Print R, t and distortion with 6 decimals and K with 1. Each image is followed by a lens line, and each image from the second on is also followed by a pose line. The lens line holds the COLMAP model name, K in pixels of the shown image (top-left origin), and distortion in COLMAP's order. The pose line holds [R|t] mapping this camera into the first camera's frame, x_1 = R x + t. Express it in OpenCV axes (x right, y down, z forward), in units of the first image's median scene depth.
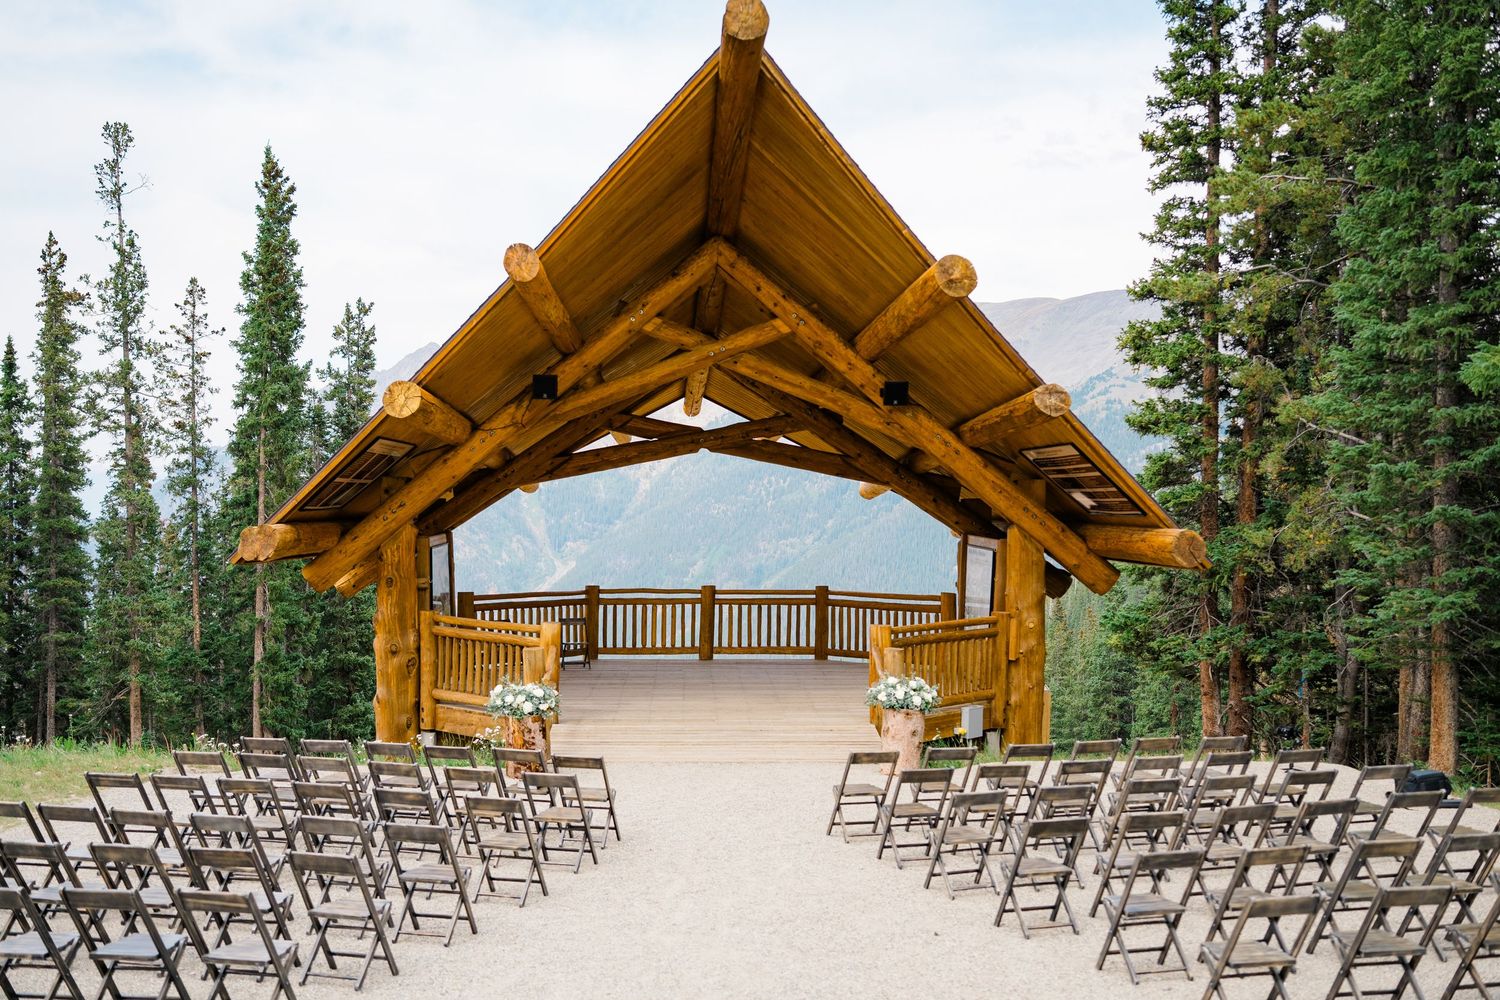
lens RADIAL K [[1707.4, 0, 747.7], [0, 1707.4, 509.2], [0, 0, 1]] dist [0.007508, 0.000000]
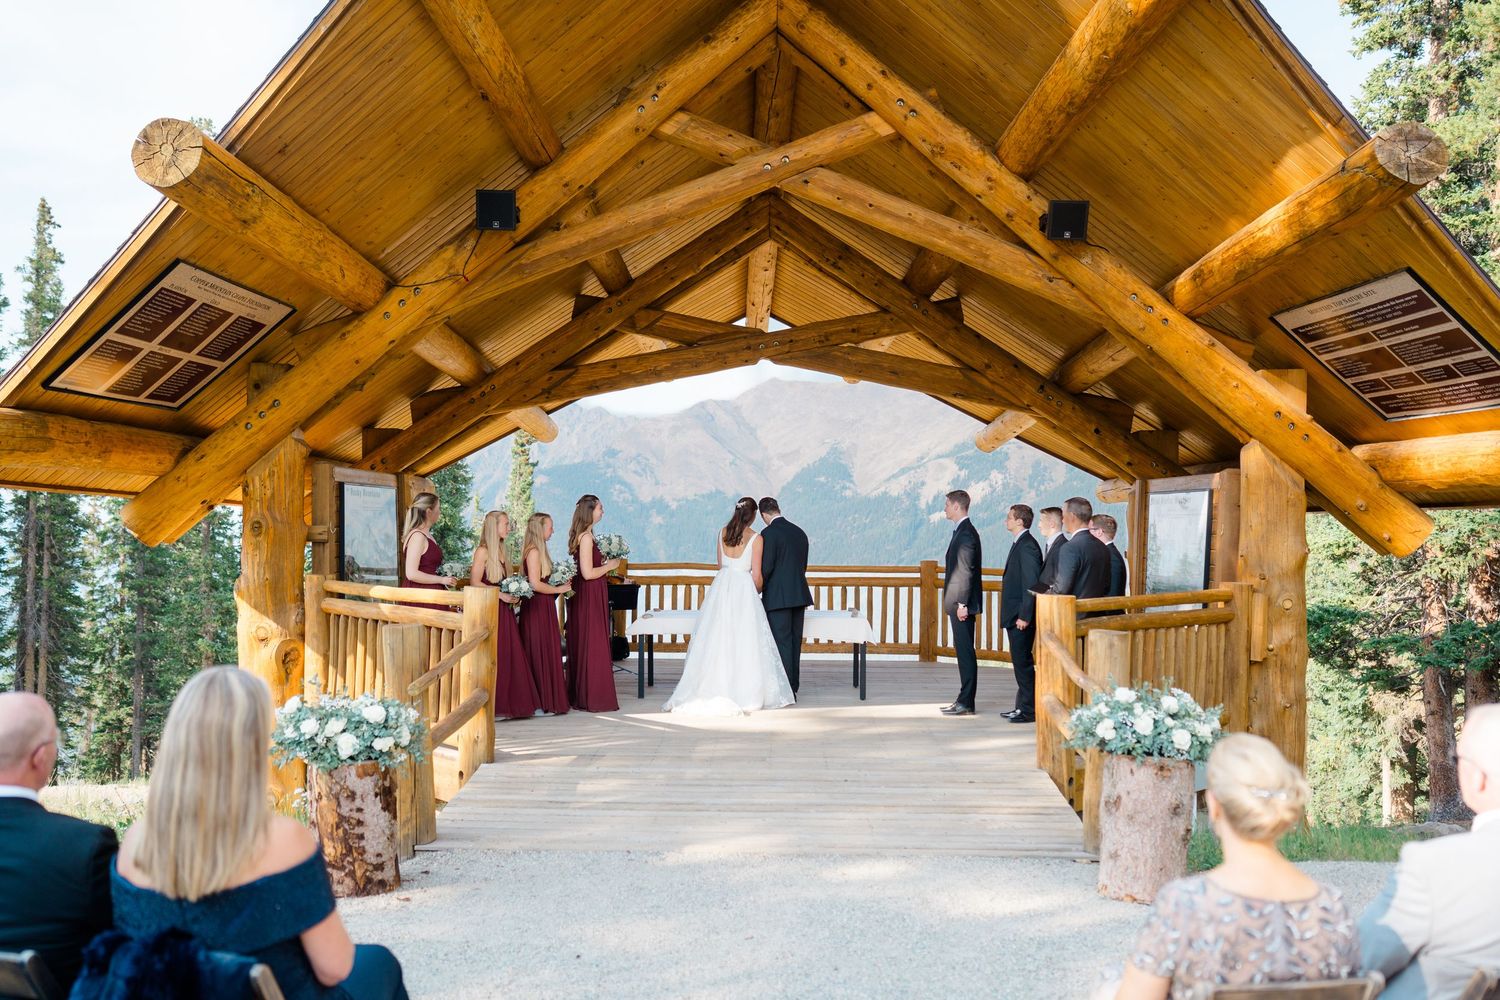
lens RADIAL K [[1434.6, 0, 745.6], [0, 1434.6, 496.6], [0, 0, 1]] dist [-0.008363, 0.000000]
pose [[0.998054, 0.002378, -0.062303, 0.003874], [-0.004335, 0.999501, -0.031301, 0.045921], [0.062197, 0.031510, 0.997566, 0.471185]]
